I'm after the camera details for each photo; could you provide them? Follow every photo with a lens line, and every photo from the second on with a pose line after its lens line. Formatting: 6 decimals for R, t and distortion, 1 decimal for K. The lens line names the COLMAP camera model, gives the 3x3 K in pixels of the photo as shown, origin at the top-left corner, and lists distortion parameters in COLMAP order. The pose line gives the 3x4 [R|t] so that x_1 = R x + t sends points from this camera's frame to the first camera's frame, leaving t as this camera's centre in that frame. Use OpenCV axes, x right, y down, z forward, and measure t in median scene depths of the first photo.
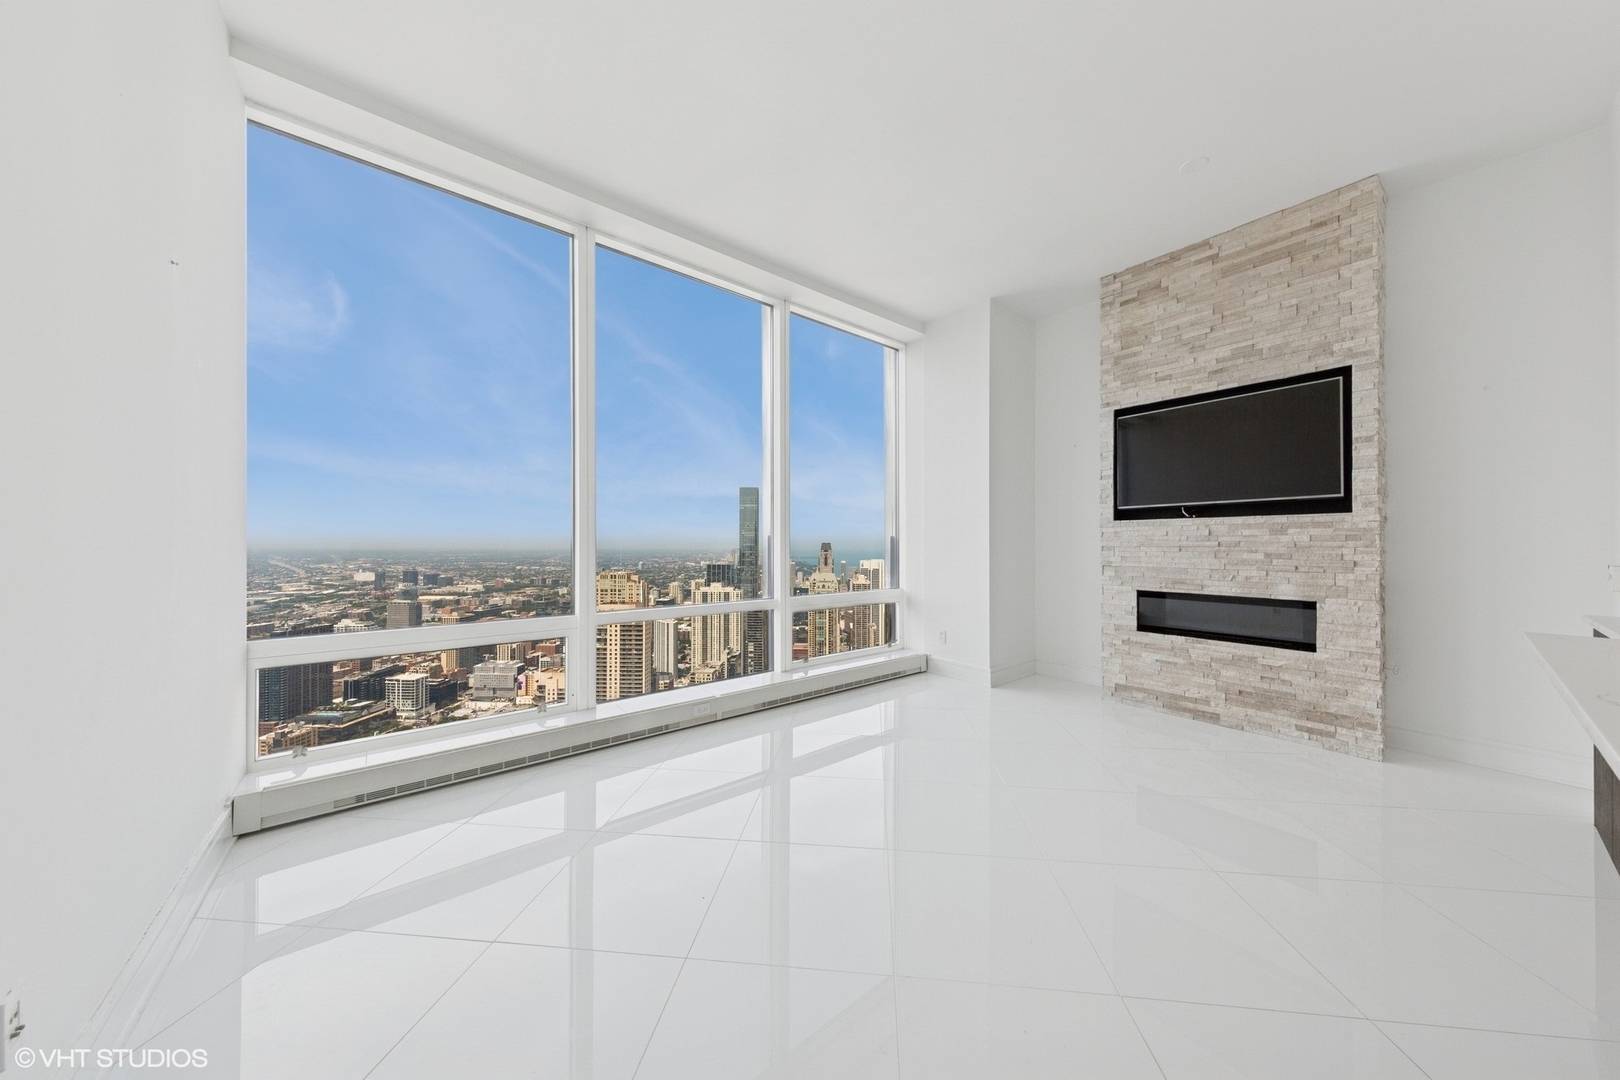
lens RADIAL K [[516.2, 0, 820.9], [0, 516.2, 542.6], [0, 0, 1]] dist [0.005459, -0.000084]
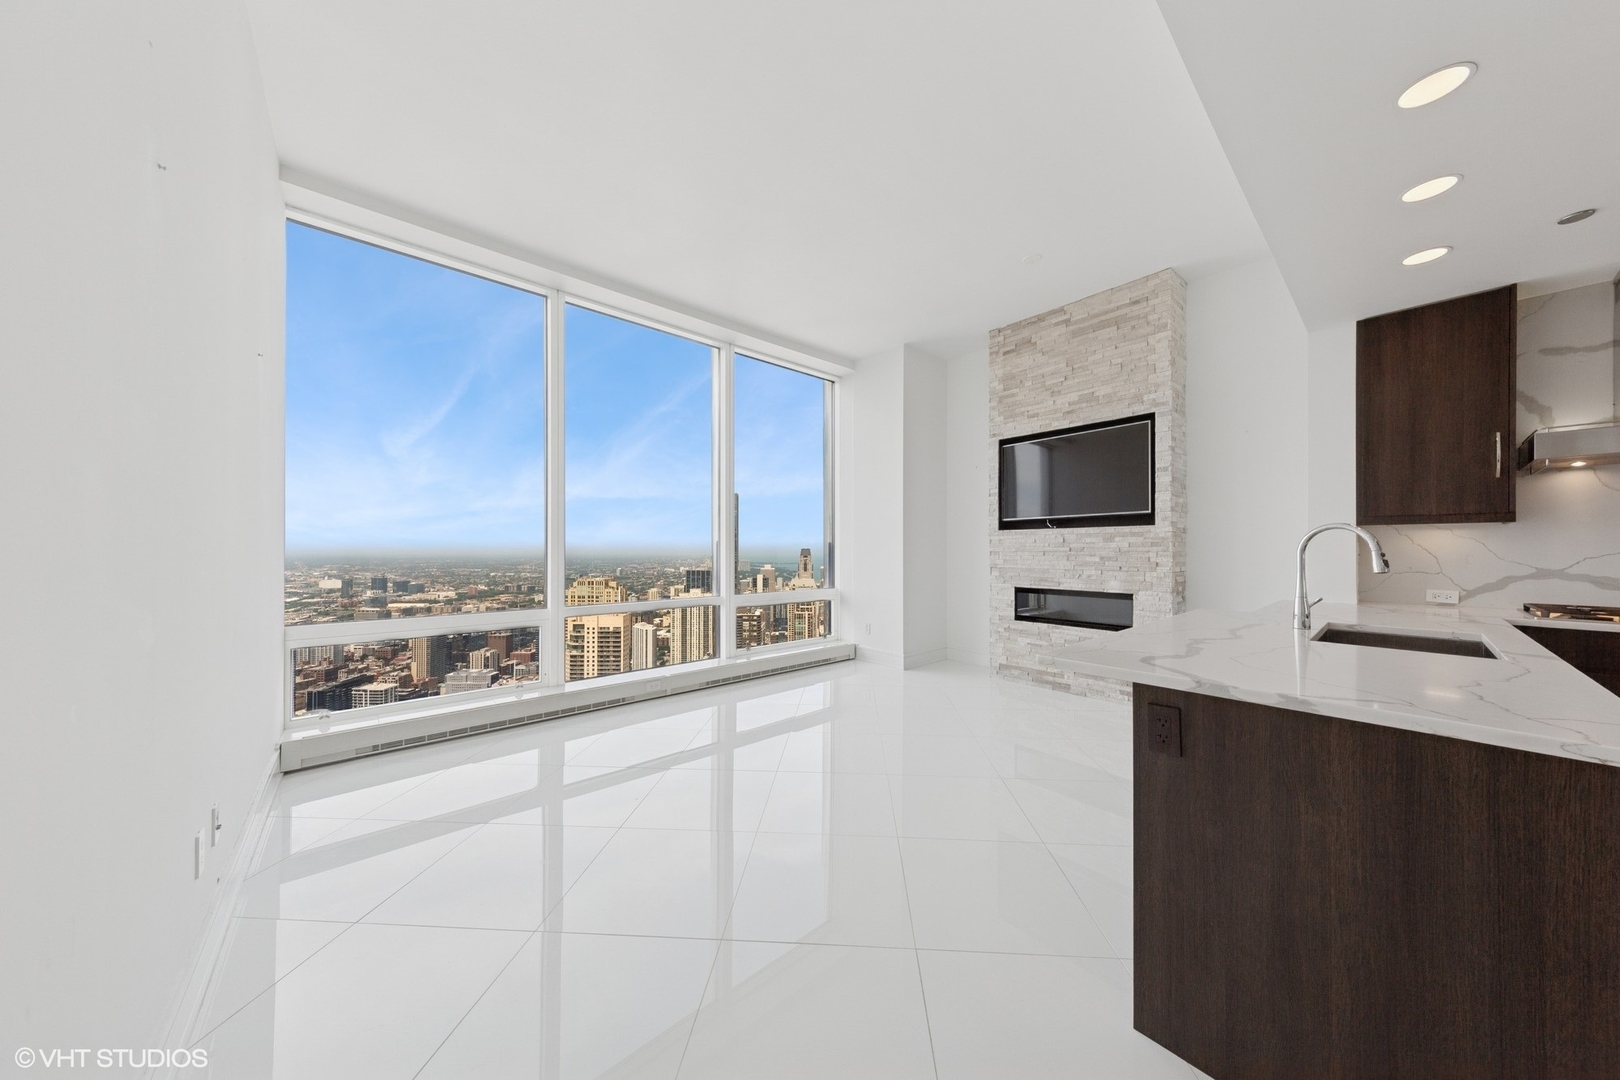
lens RADIAL K [[512.5, 0, 820.7], [0, 512.5, 548.9], [0, 0, 1]] dist [0.006894, -0.000148]
pose [[0.999239, -0.000440, 0.039014, 0.113770], [0.000420, 1.000000, 0.000531, 0.000643], [-0.039014, -0.000514, 0.999239, -0.223414]]
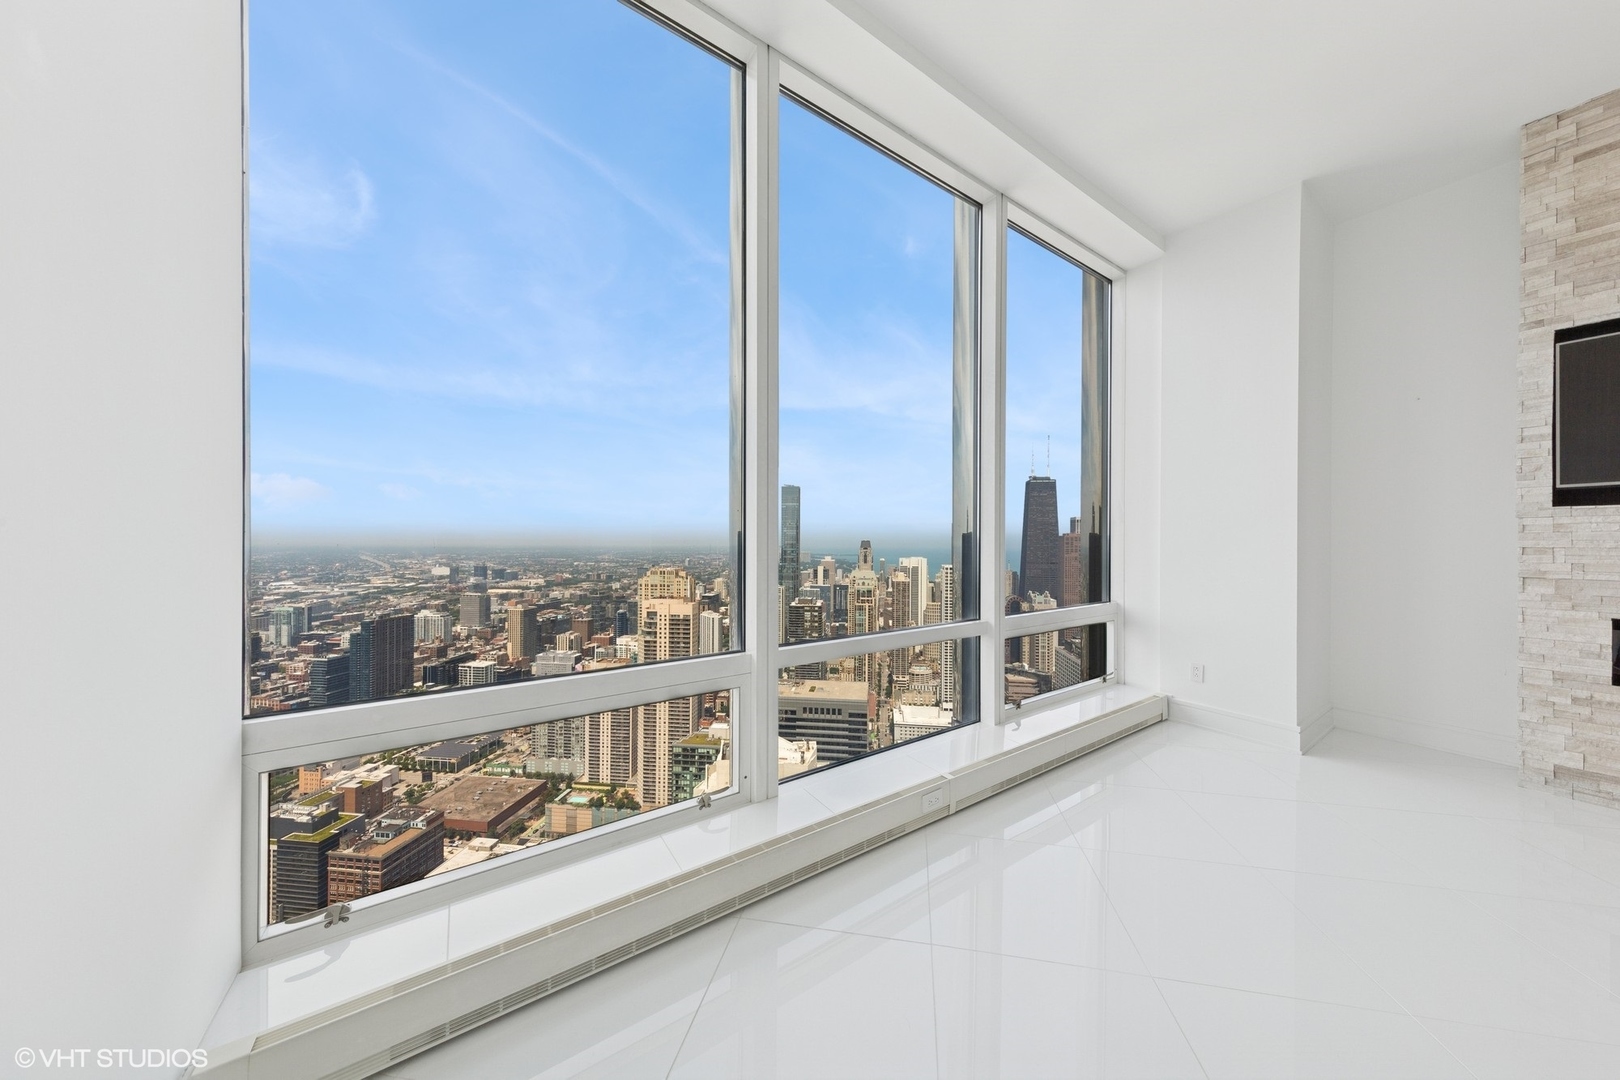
lens RADIAL K [[505.5, 0, 819.7], [0, 505.5, 543.4], [0, 0, 1]] dist [0.006002, -0.000070]
pose [[0.996804, 0.002486, -0.079851, -0.313695], [-0.002044, 0.999982, 0.005624, 0.000570], [0.079864, -0.005443, 0.996791, 0.351682]]
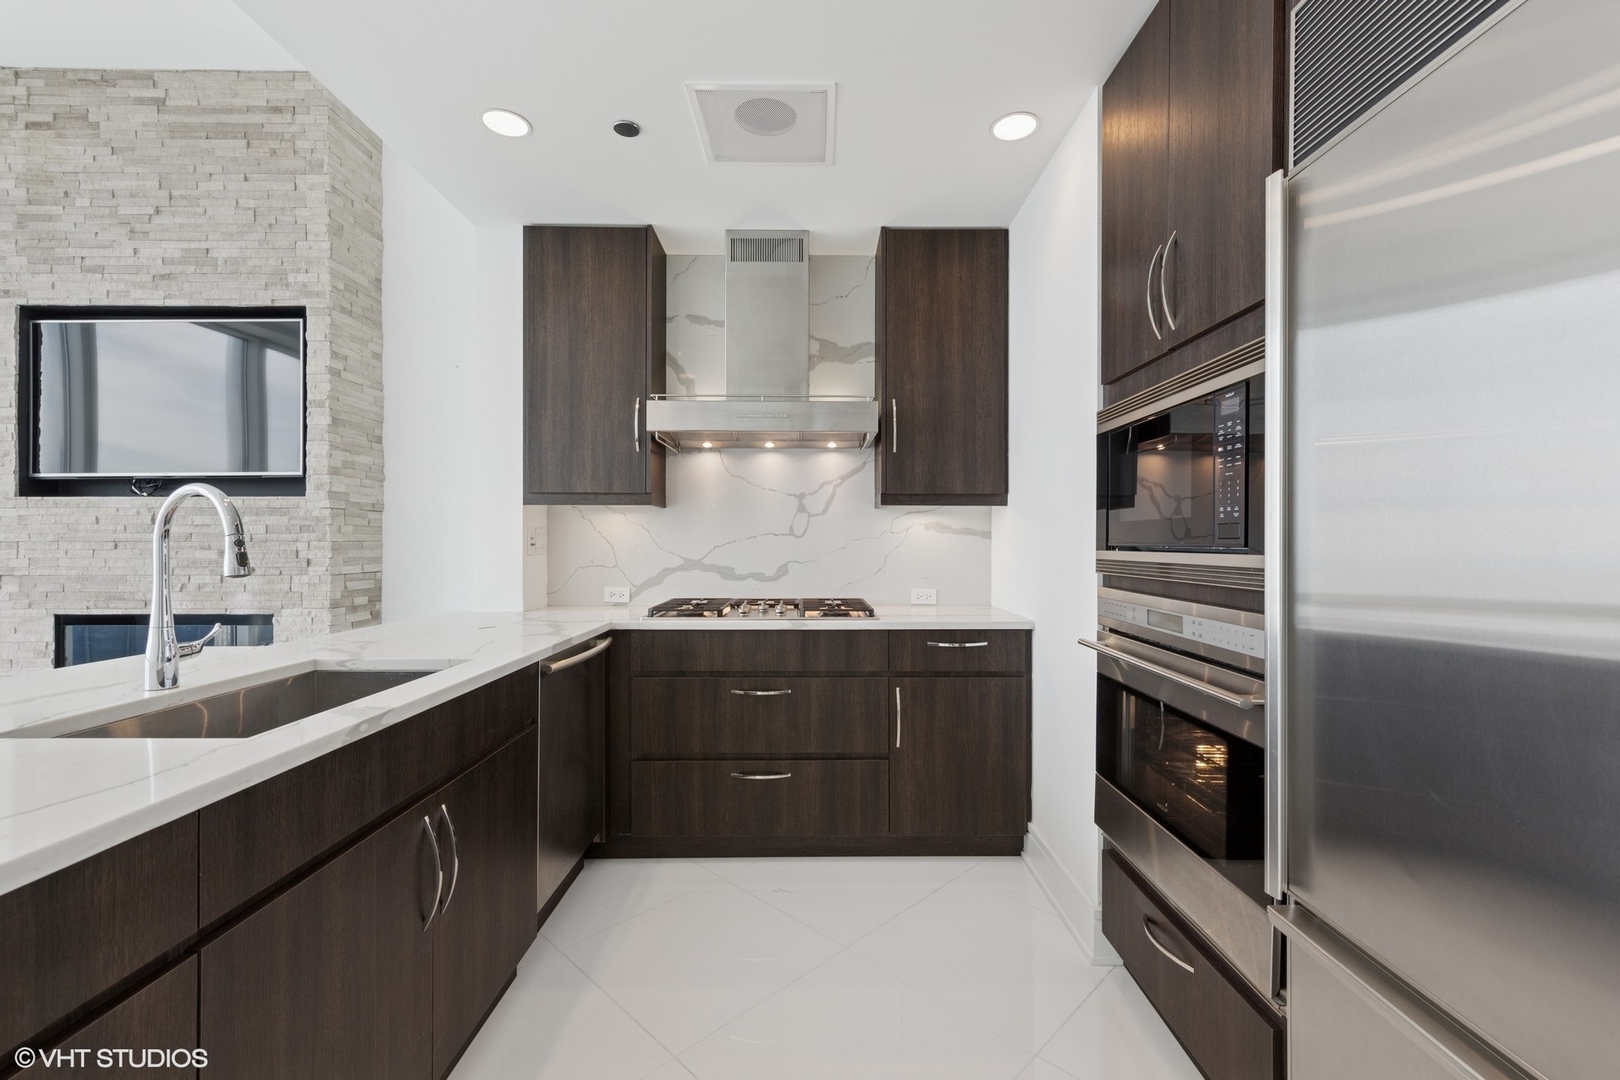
lens RADIAL K [[688.1, 0, 818.1], [0, 688.1, 539.2], [0, 0, 1]] dist [0.001899, 0.000634]
pose [[0.627287, -0.001457, 0.778787, 0.604364], [-0.001214, 0.999995, 0.002849, 0.001831], [-0.778787, -0.002733, 0.627282, -0.206616]]
